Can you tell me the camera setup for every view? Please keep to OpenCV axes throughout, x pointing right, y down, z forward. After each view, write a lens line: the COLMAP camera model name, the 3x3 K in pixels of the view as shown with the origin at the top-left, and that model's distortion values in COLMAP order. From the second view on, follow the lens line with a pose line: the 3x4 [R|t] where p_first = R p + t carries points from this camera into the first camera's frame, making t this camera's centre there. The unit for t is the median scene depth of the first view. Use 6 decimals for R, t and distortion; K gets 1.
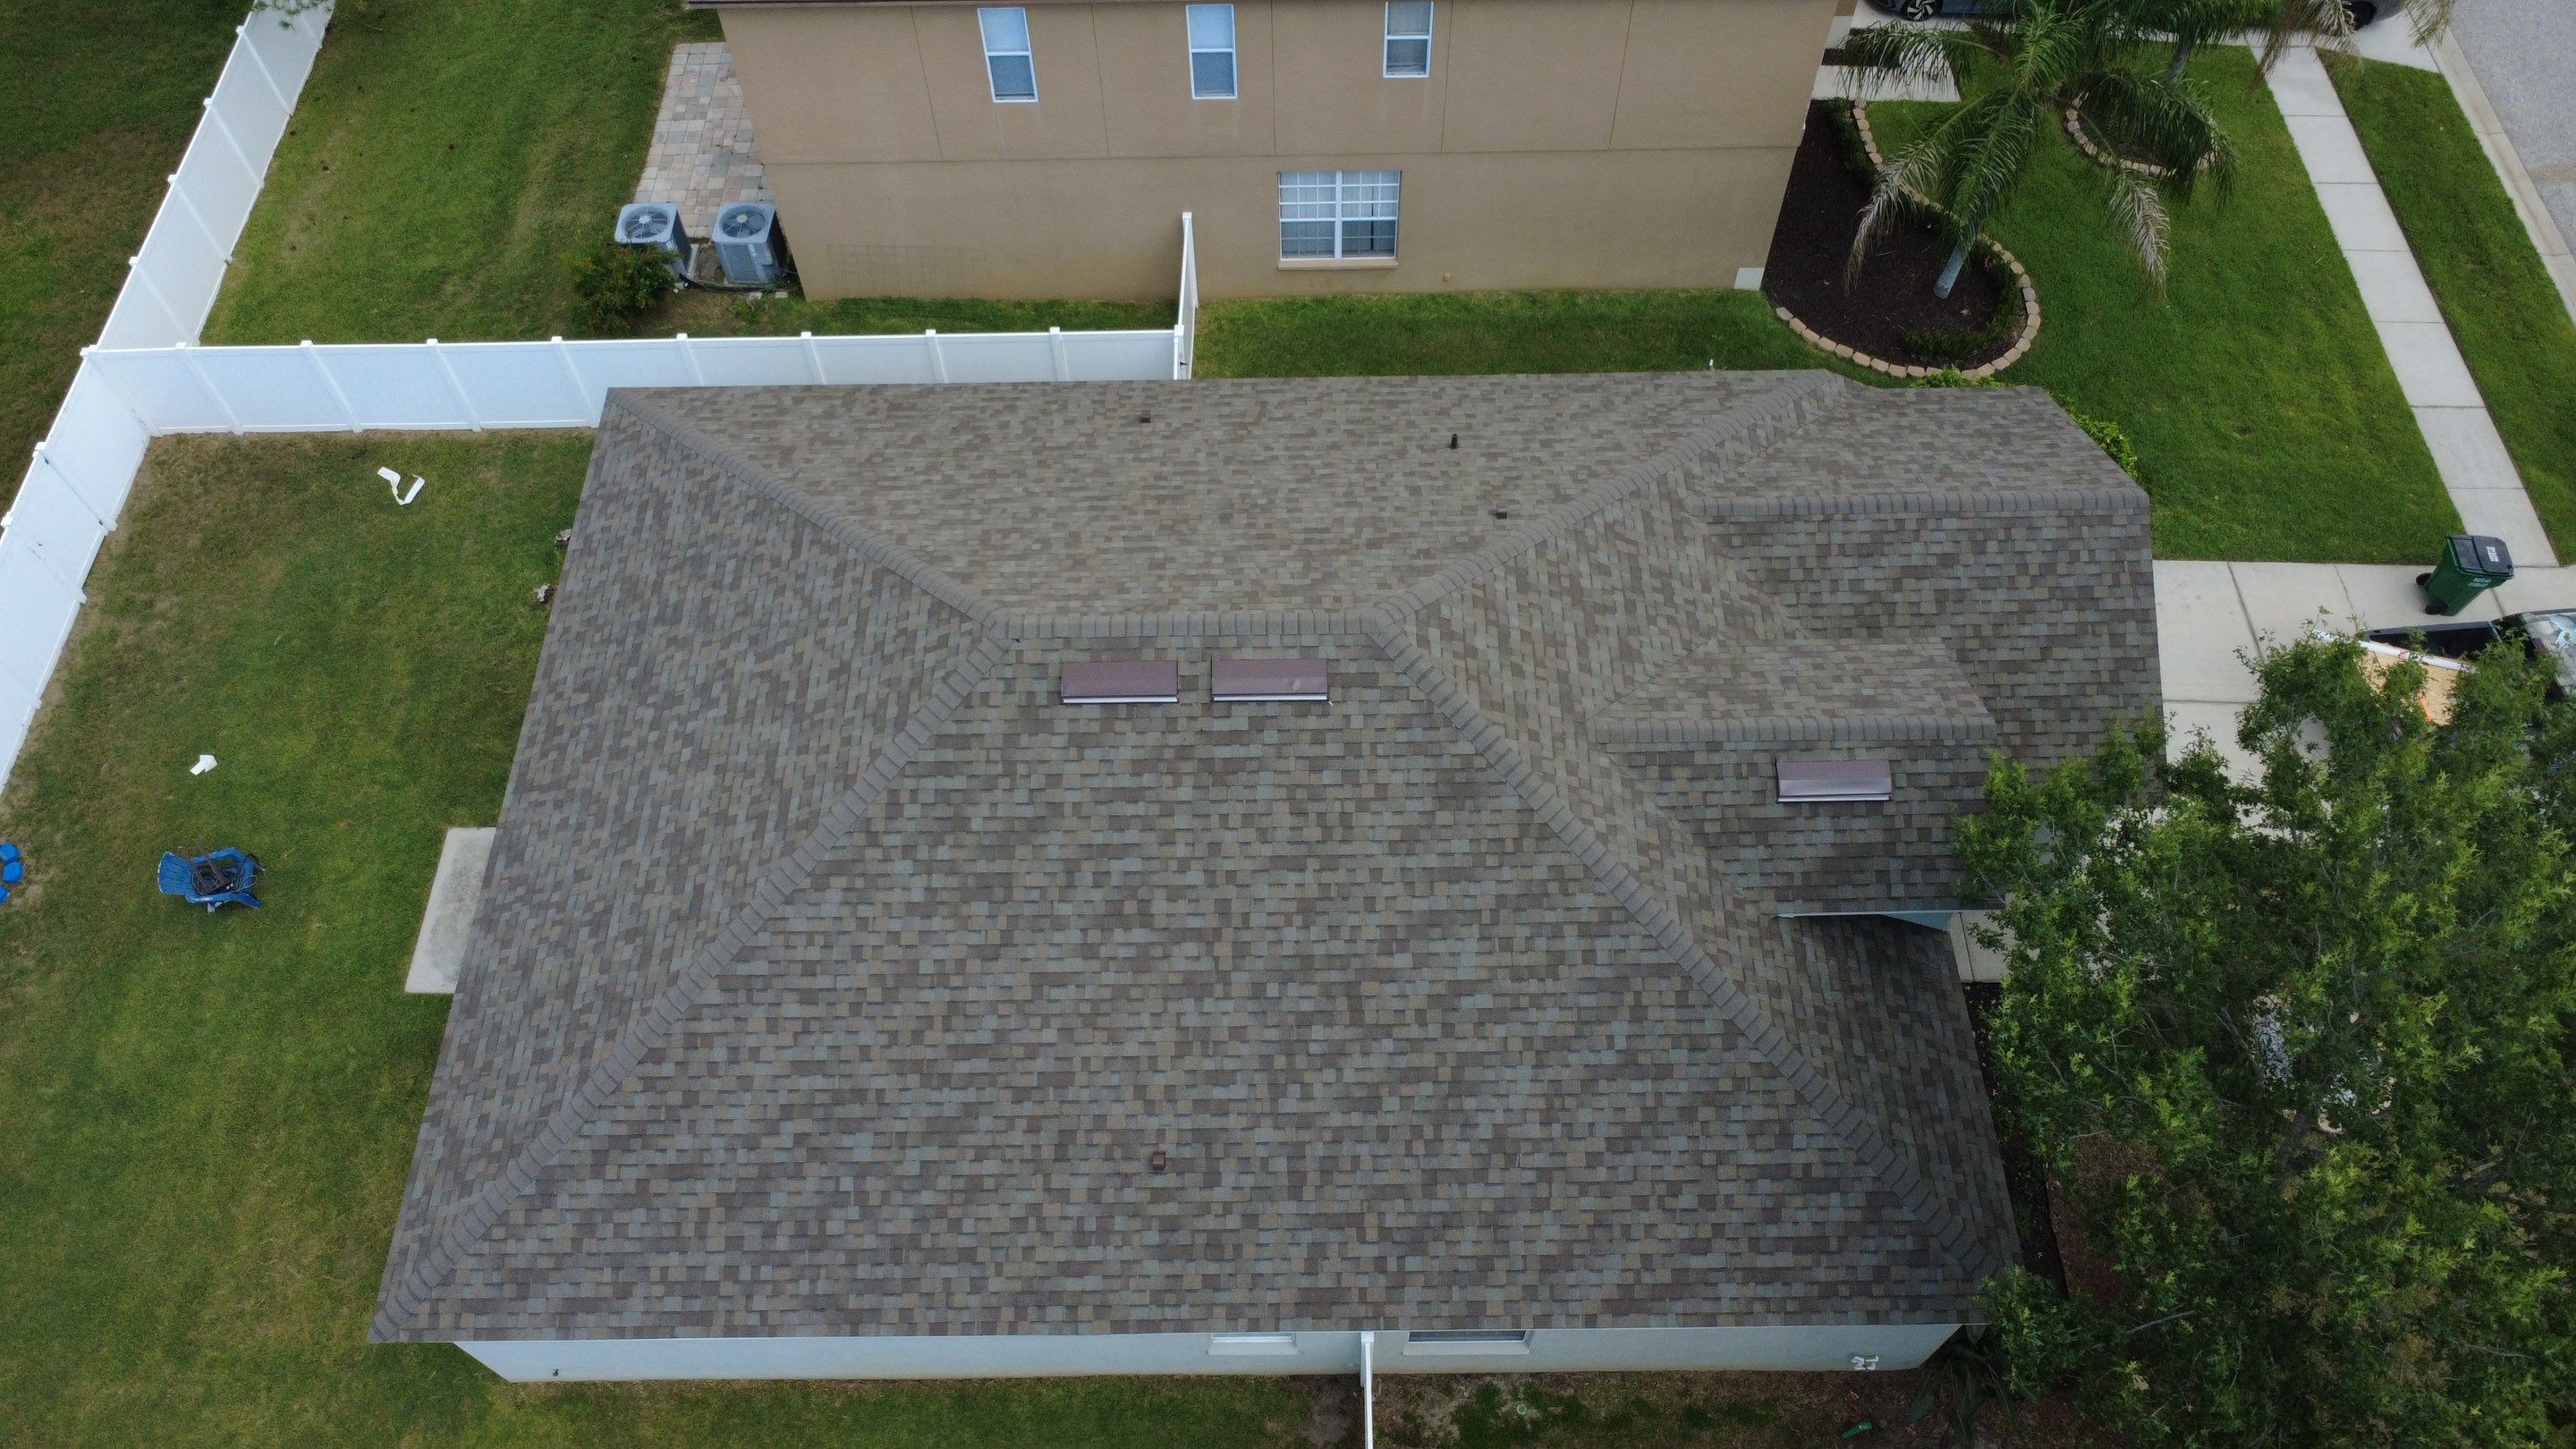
lens RADIAL K [[1877.1, 0, 1283.4], [0, 1877.1, 719.2], [0, 0, 1]] dist [-0.003247, 0.007580]
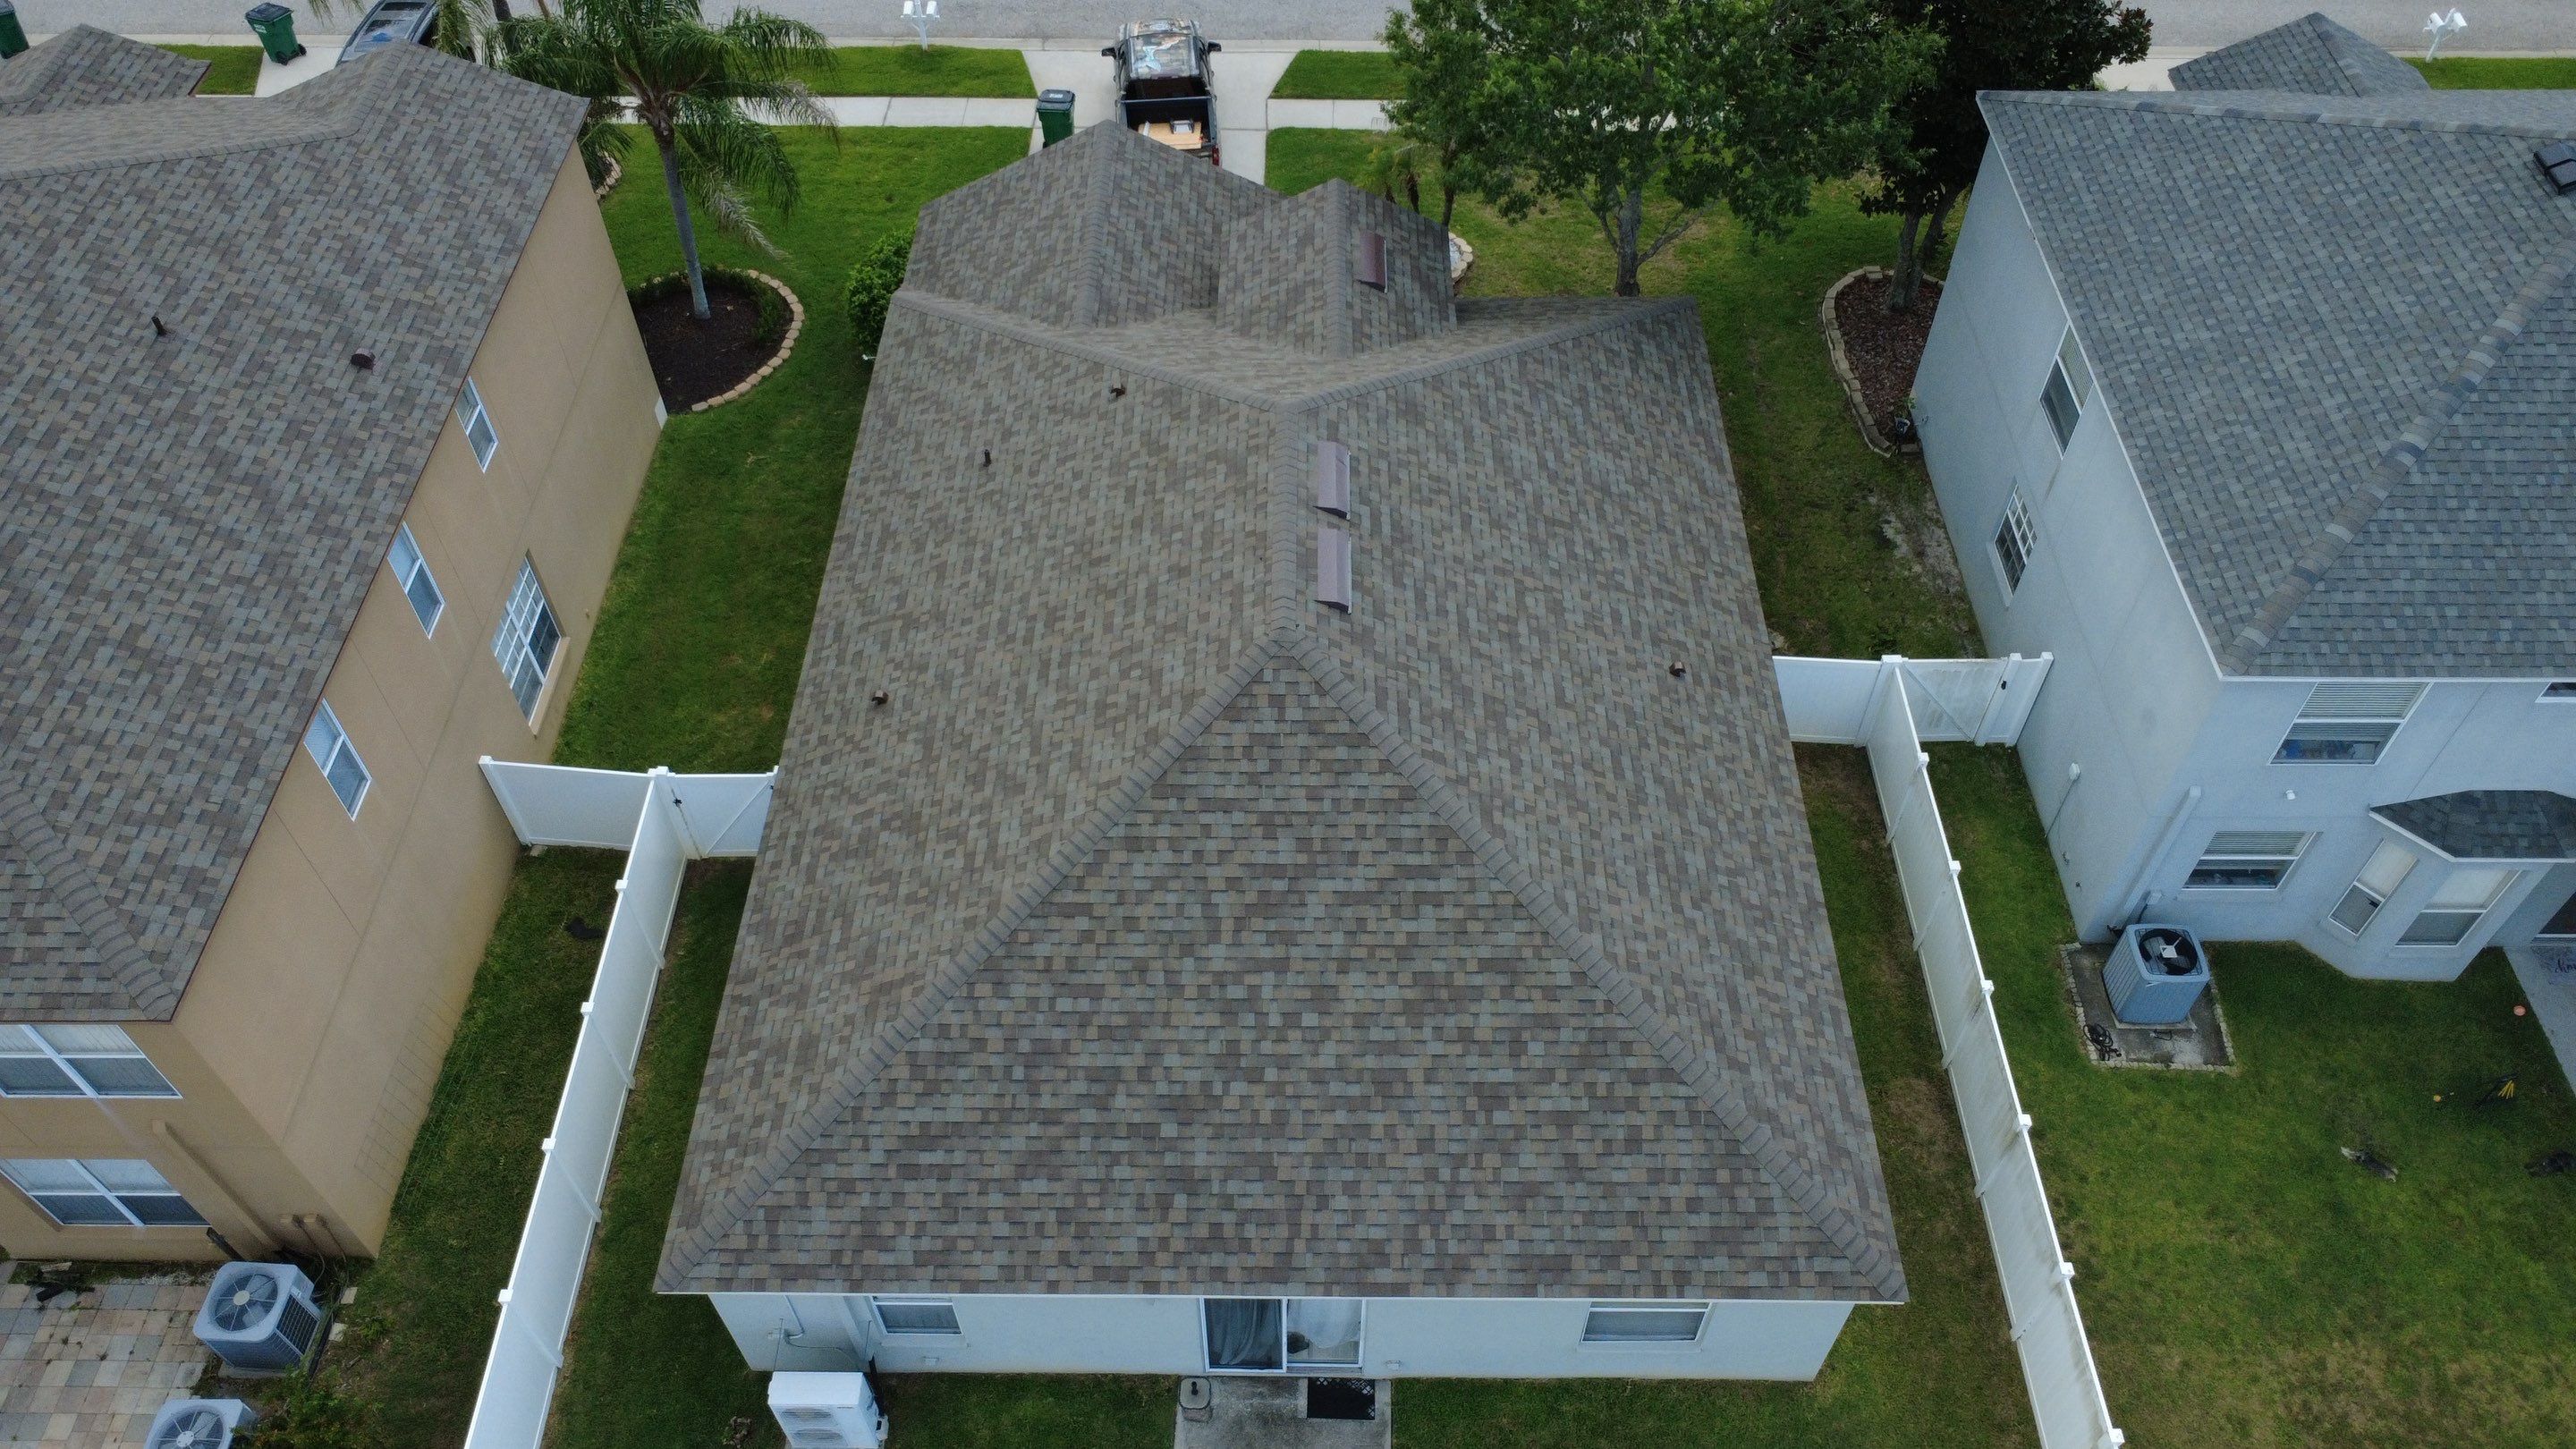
lens RADIAL K [[1877.1, 0, 1283.1], [0, 1877.1, 720.4], [0, 0, 1]] dist [-0.003247, 0.007580]
pose [[0.019666, -0.752295, 0.658533, -0.852108], [0.841756, 0.367875, 0.395115, -0.434094], [-0.539500, 0.546554, 0.640483, 0.328433]]
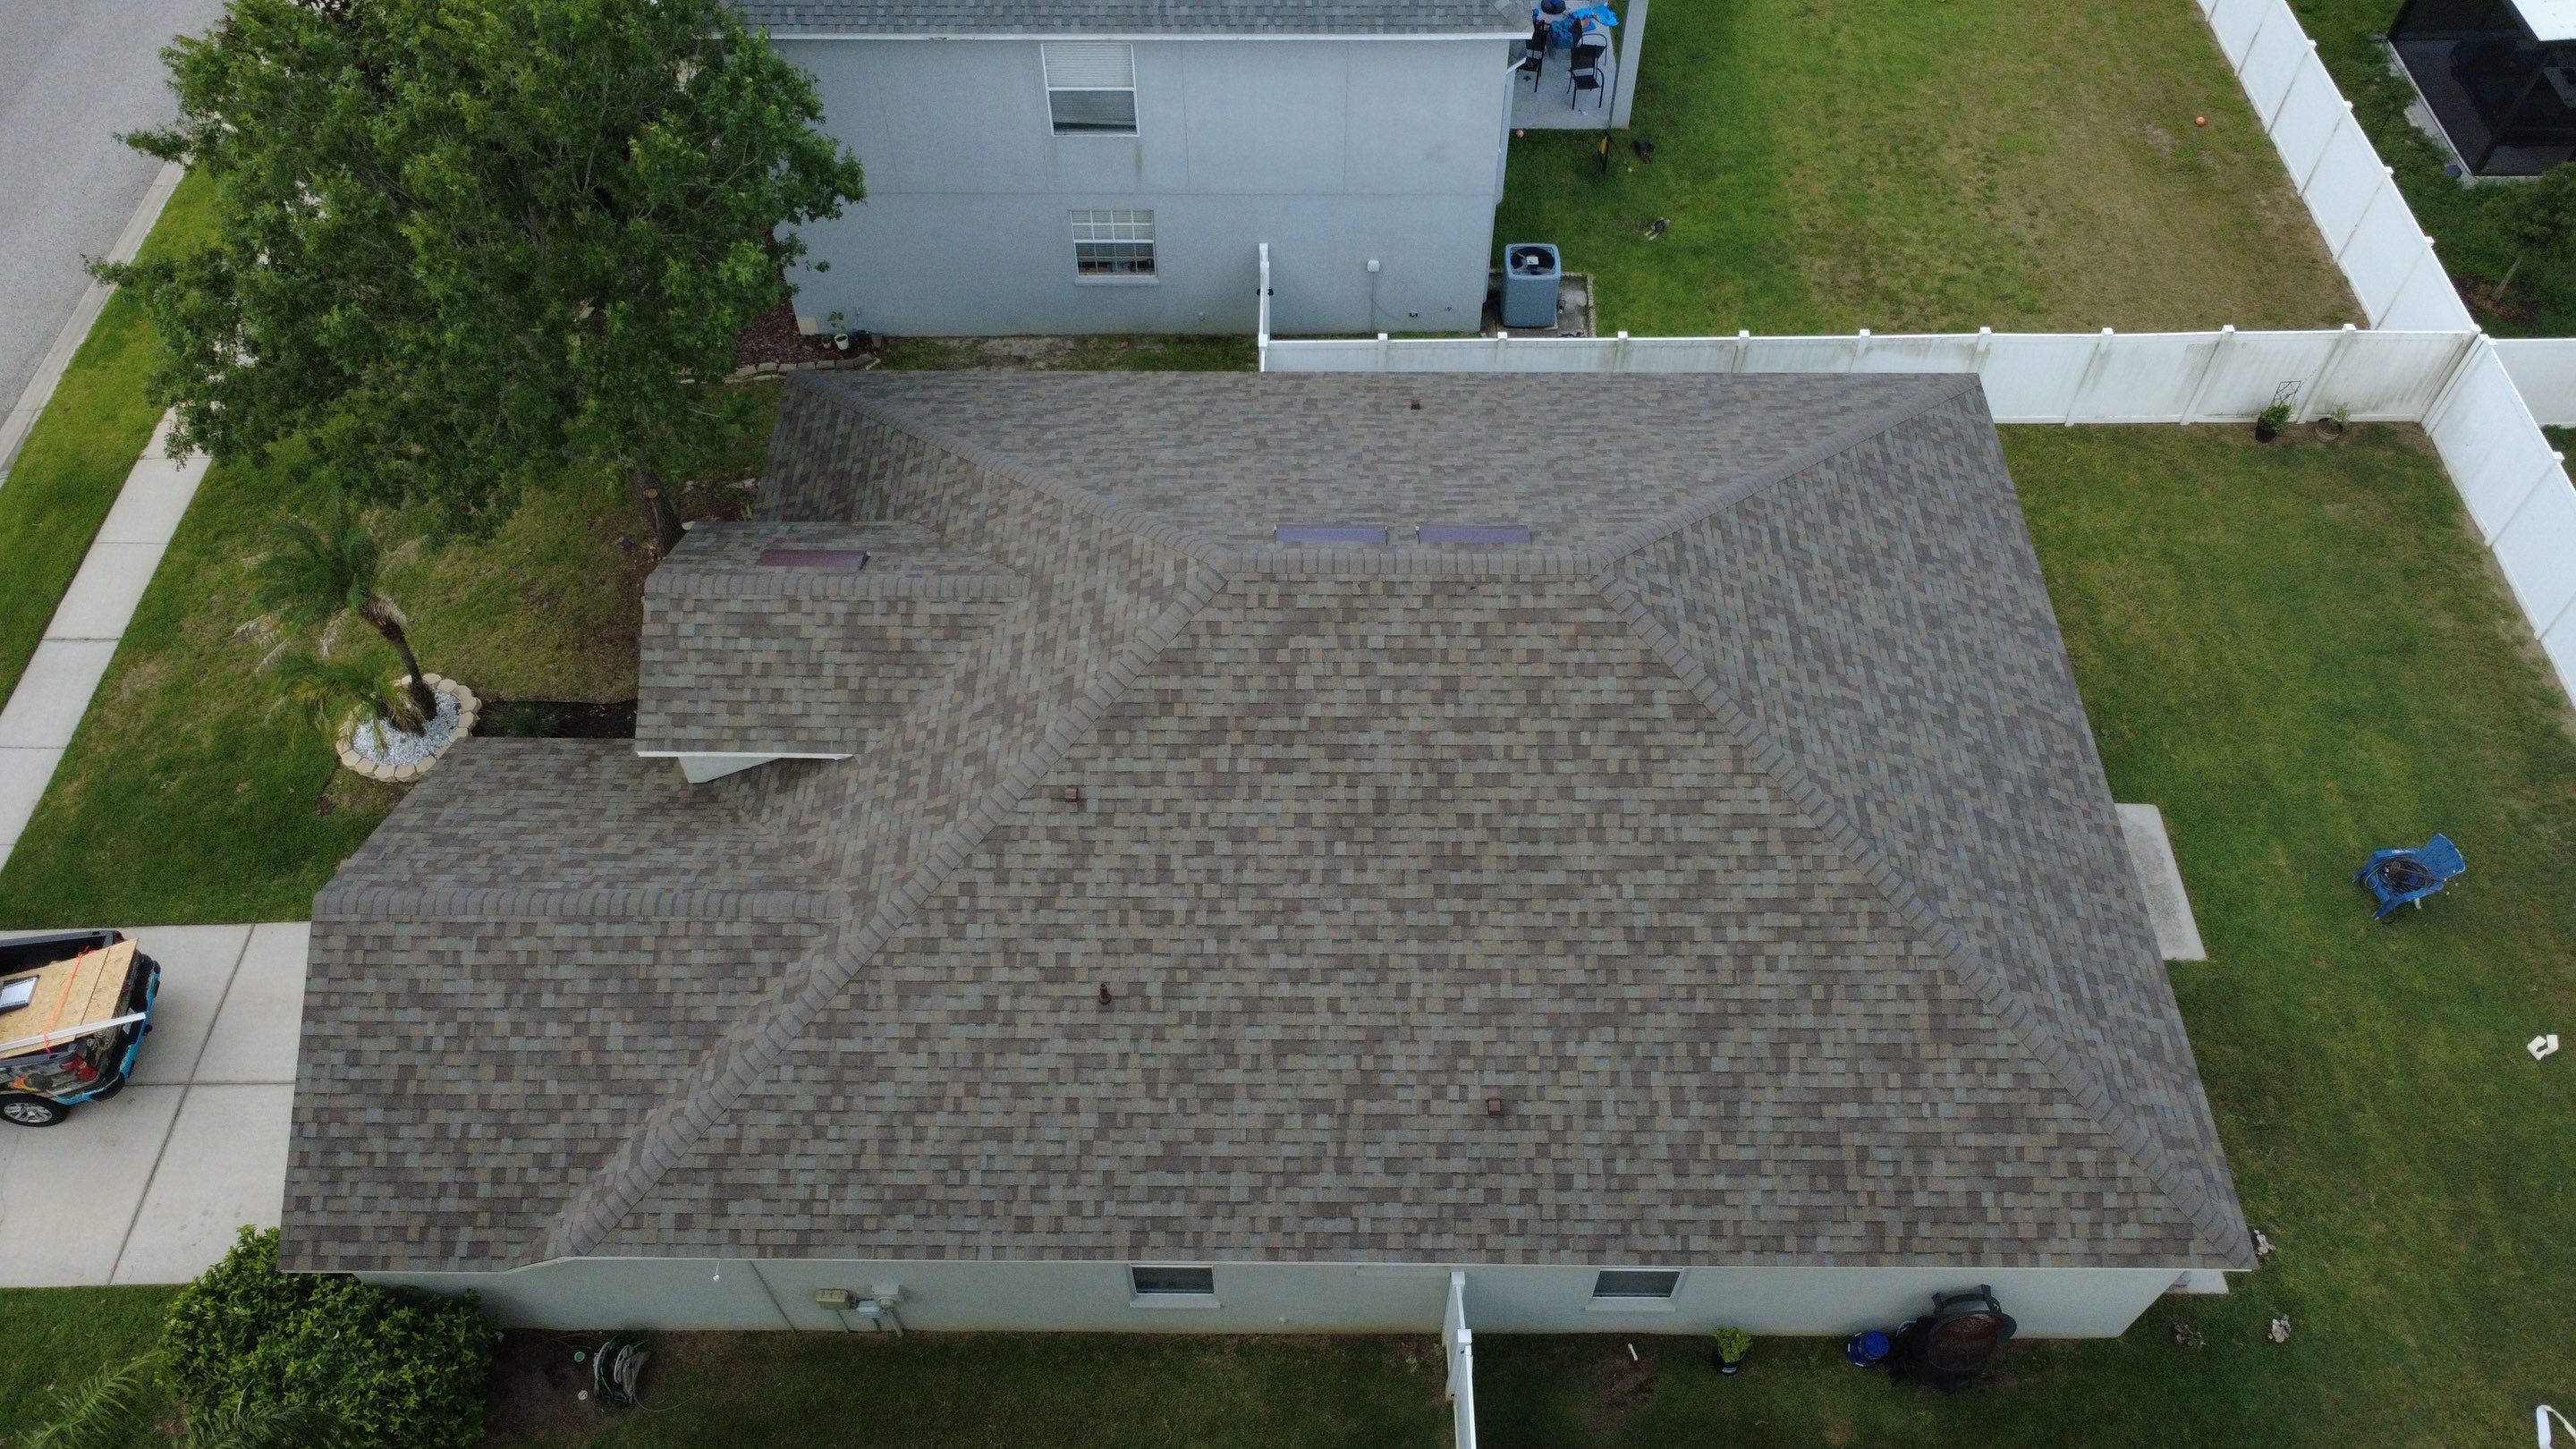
lens RADIAL K [[1877.1, 0, 1283.5], [0, 1877.1, 721.6], [0, 0, 1]] dist [-0.003247, 0.007580]
pose [[-0.999666, -0.002583, 0.025695, -0.007787], [0.025070, -0.335895, 0.941566, -0.993519], [0.006199, 0.941896, 0.335848, 0.707928]]
